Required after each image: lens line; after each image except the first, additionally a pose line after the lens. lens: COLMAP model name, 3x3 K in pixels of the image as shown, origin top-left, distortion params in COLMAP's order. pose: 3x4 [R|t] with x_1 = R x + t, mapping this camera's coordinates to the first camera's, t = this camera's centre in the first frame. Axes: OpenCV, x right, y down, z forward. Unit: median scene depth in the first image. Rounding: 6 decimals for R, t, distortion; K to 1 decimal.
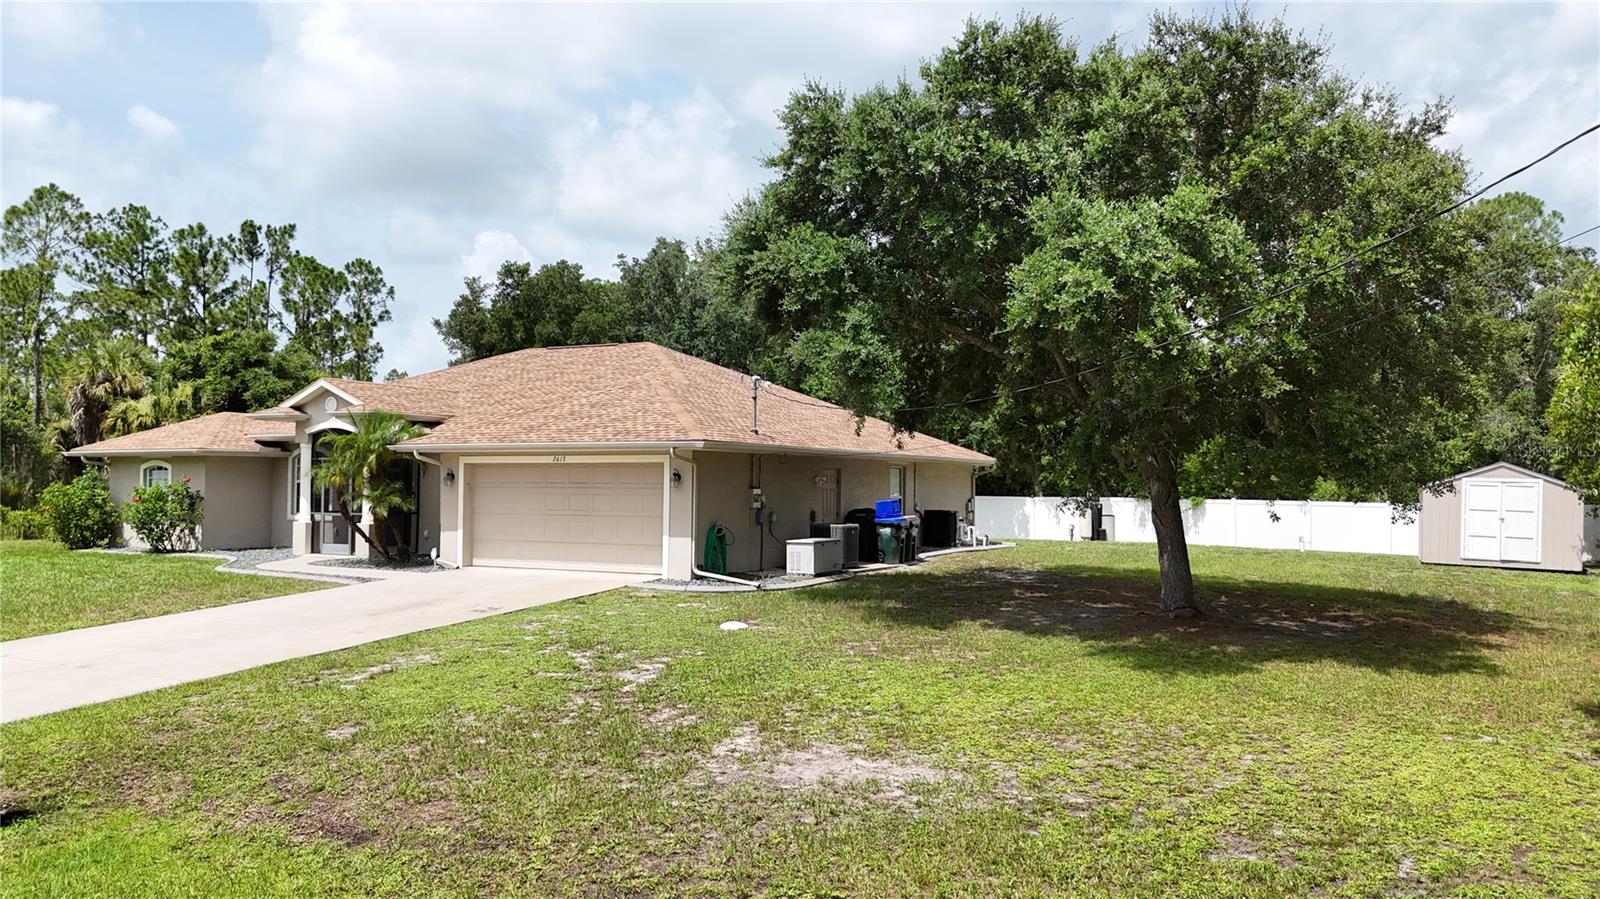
lens RADIAL K [[1201.7, 0, 800.0], [0, 1201.7, 449.5], [0, 0, 1]] dist [0.054090, -0.042918]
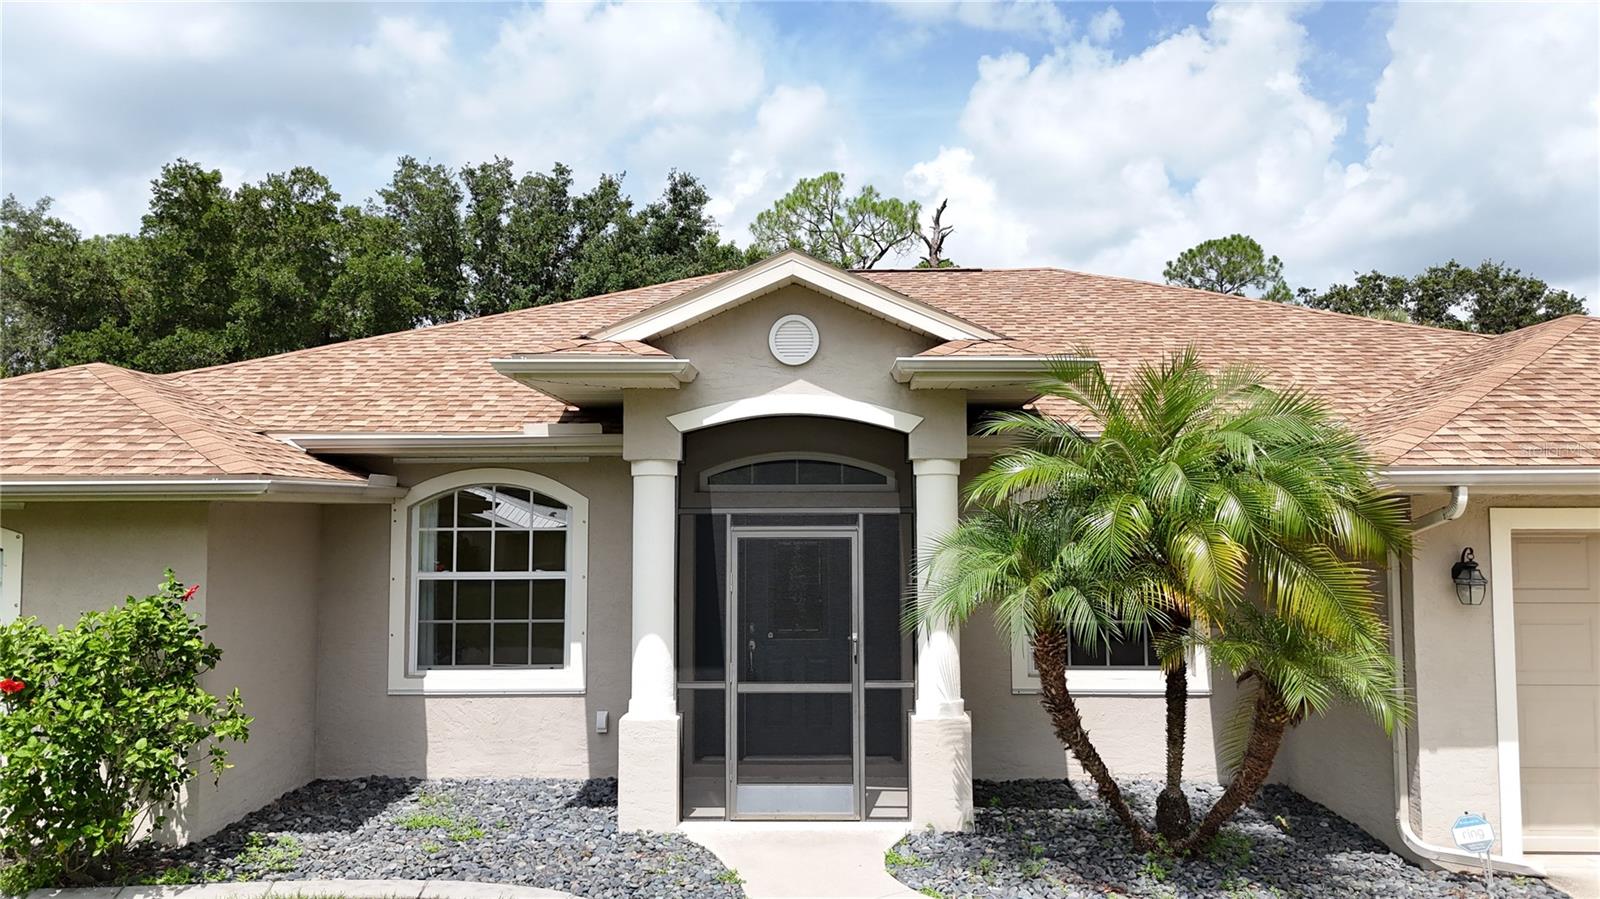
lens RADIAL K [[1186.5, 0, 794.0], [0, 1186.5, 453.0], [0, 0, 1]] dist [0.027519, -0.000369]
pose [[0.882518, 0.016459, 0.469990, -0.584733], [-0.004762, 0.999649, -0.026066, 0.000609], [-0.470254, 0.020766, 0.882287, 0.805098]]
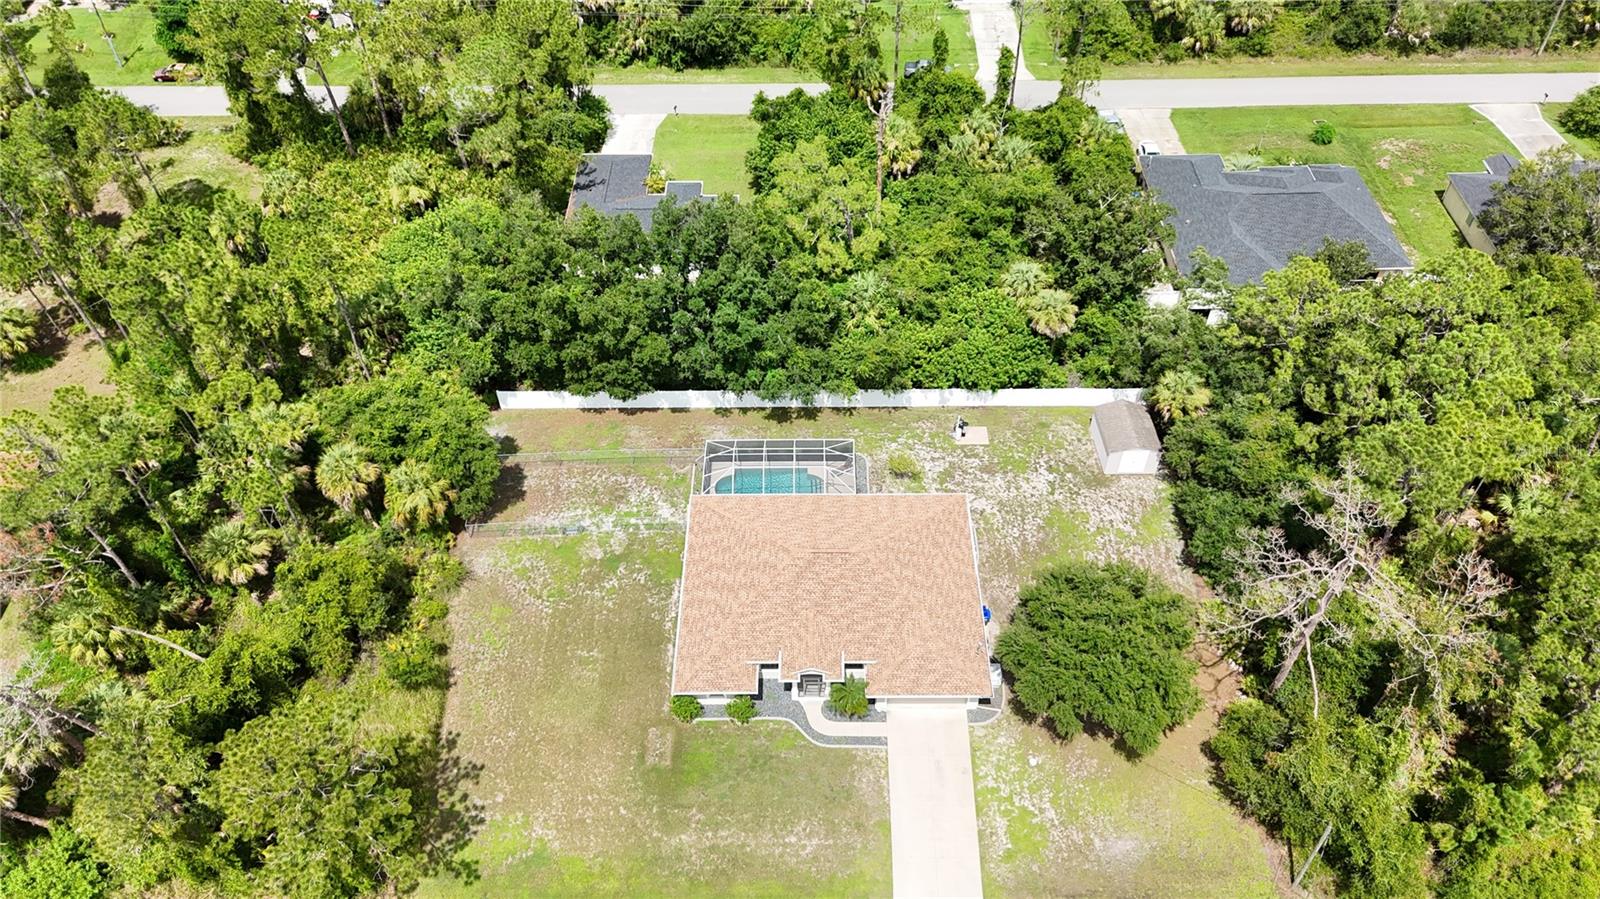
lens RADIAL K [[1201.7, 0, 800.0], [0, 1201.7, 449.5], [0, 0, 1]] dist [0.054090, -0.042918]
pose [[0.878106, -0.359147, 0.316137, -1.182956], [0.009016, 0.673034, 0.739557, -2.564668], [-0.478381, -0.646559, 0.594233, -0.275824]]
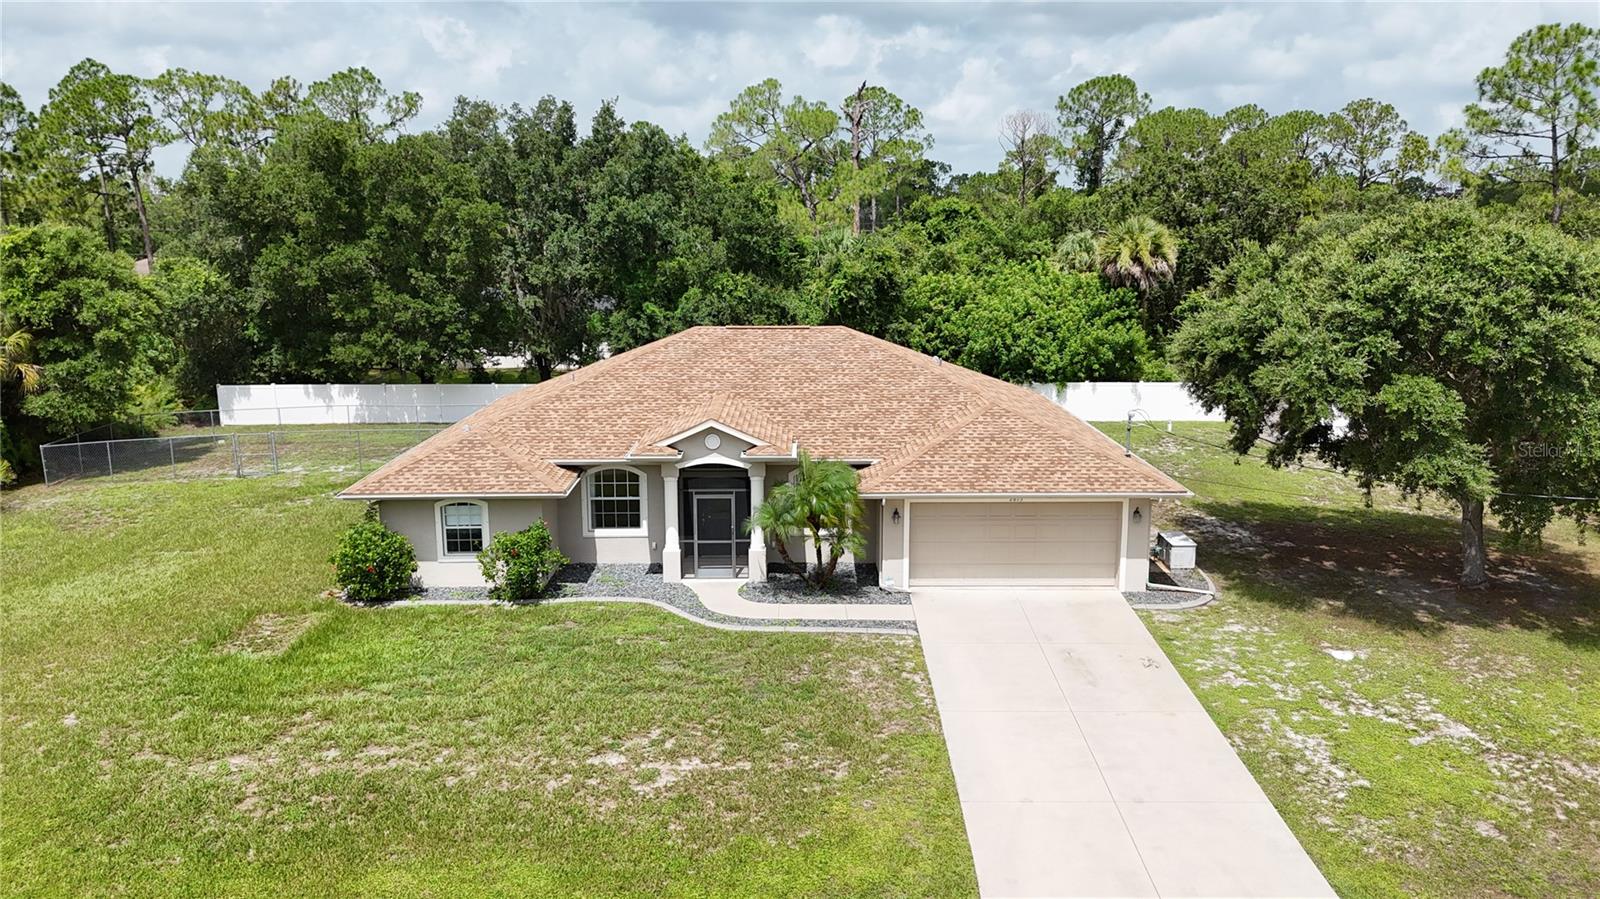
lens RADIAL K [[1196.8, 0, 800.0], [0, 1196.8, 449.5], [0, 0, 1]] dist [0.042487, -0.024225]
pose [[0.872742, -0.102287, 0.477345, -0.894276], [-0.003887, 0.976316, 0.216315, -0.278506], [-0.488166, -0.190642, 0.851675, 0.098341]]
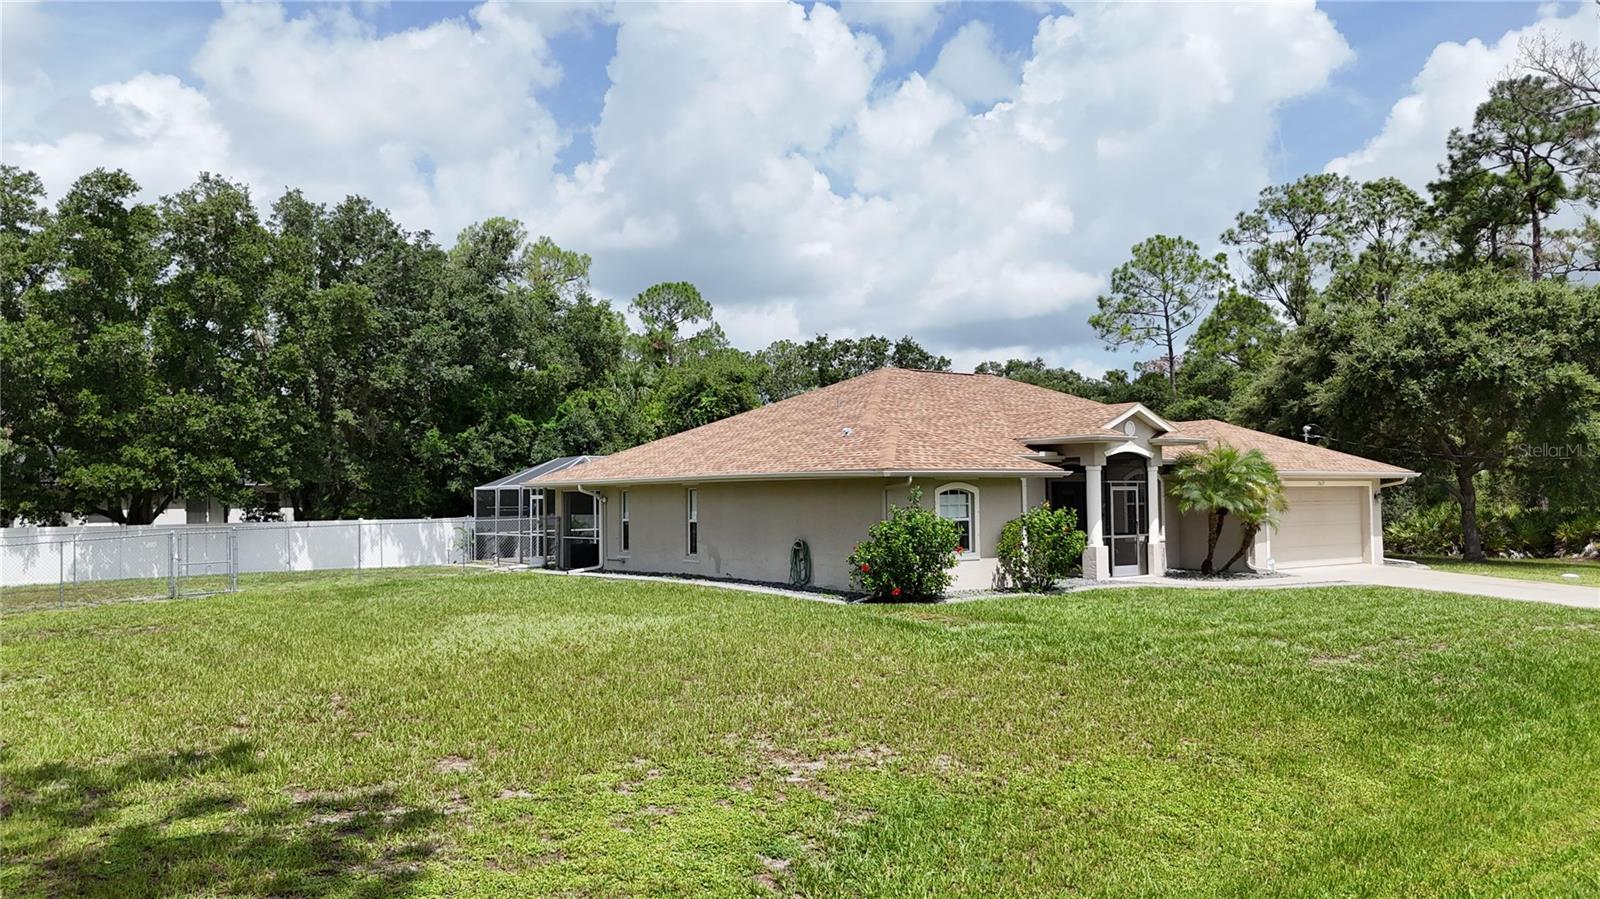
lens RADIAL K [[1207.9, 0, 800.0], [0, 1207.9, 459.0], [0, 0, 1]] dist [0.009713, 0.002993]
pose [[0.405651, 0.019267, 0.913825, -1.574268], [-0.013584, 0.999794, -0.015050, 0.008116], [-0.913927, -0.006308, 0.405830, 0.928140]]
